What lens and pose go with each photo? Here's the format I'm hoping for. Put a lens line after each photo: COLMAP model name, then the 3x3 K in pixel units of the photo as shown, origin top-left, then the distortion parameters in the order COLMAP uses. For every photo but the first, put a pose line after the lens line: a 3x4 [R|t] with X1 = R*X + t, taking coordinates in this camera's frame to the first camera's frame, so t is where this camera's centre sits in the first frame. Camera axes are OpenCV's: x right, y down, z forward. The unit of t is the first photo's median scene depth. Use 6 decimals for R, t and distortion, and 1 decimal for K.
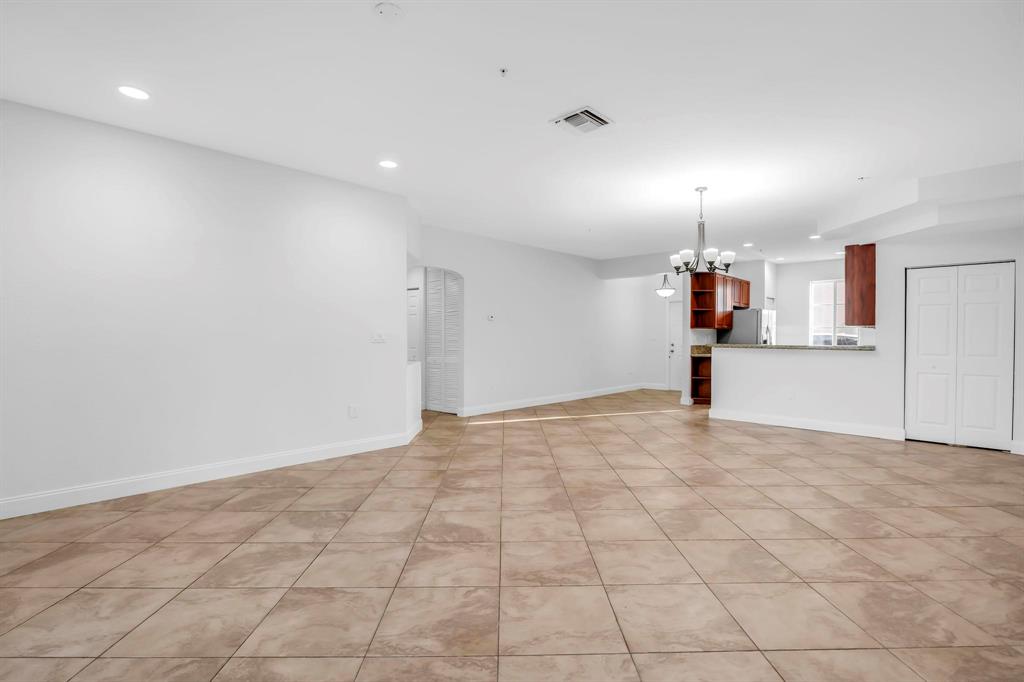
lens RADIAL K [[478.3, 0, 514.5], [0, 478.3, 339.7], [0, 0, 1]] dist [-0.013671, -0.000078]
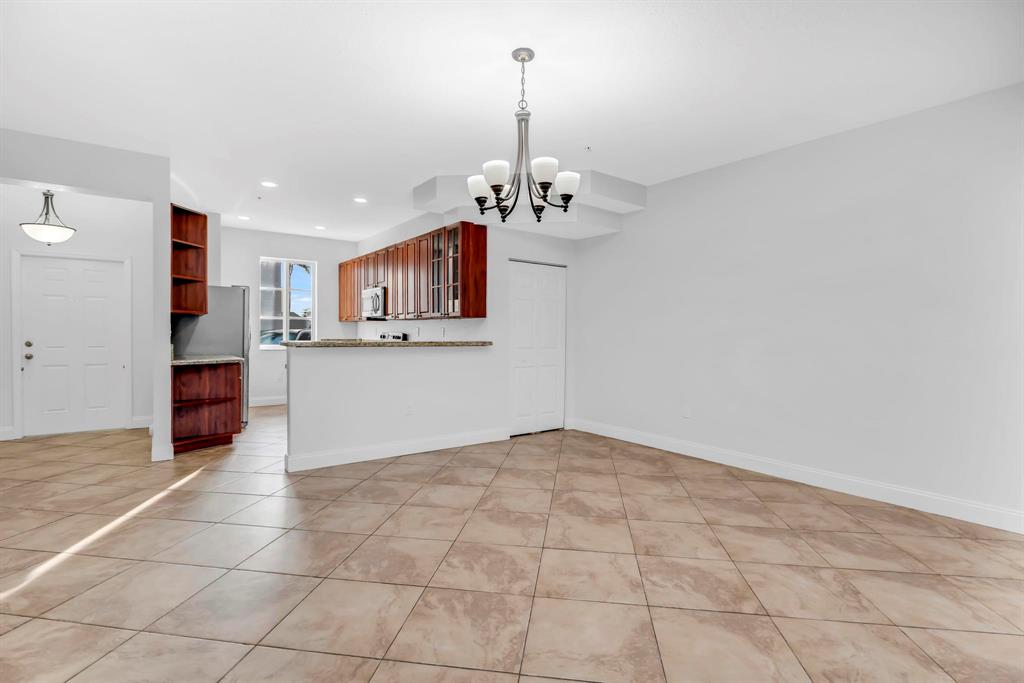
lens RADIAL K [[478.3, 0, 514.5], [0, 478.3, 340.2], [0, 0, 1]] dist [-0.013671, -0.000078]
pose [[0.150707, -0.016751, 0.988437, -0.210524], [-0.002066, 0.999849, 0.017260, -0.005856], [-0.988576, -0.004644, 0.150649, 1.350037]]
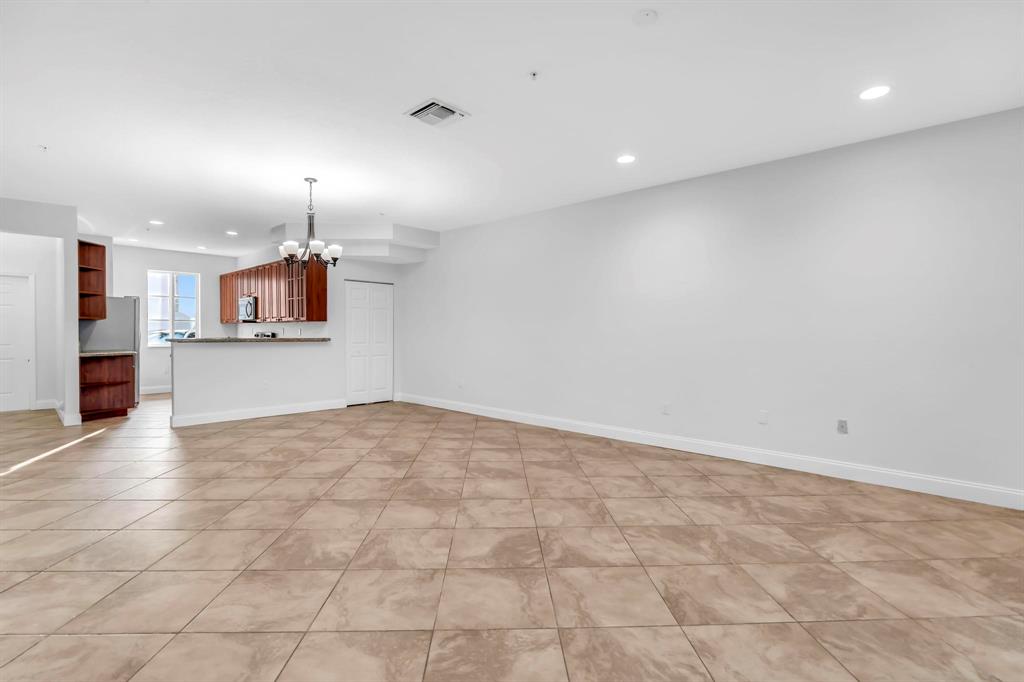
lens RADIAL K [[478.3, 0, 514.5], [0, 478.3, 339.7], [0, 0, 1]] dist [-0.013671, -0.000078]
pose [[-0.022935, -0.018741, 0.999561, -0.877782], [0.001671, 0.999822, 0.018784, -0.007404], [-0.999736, 0.002101, -0.022899, 0.880137]]
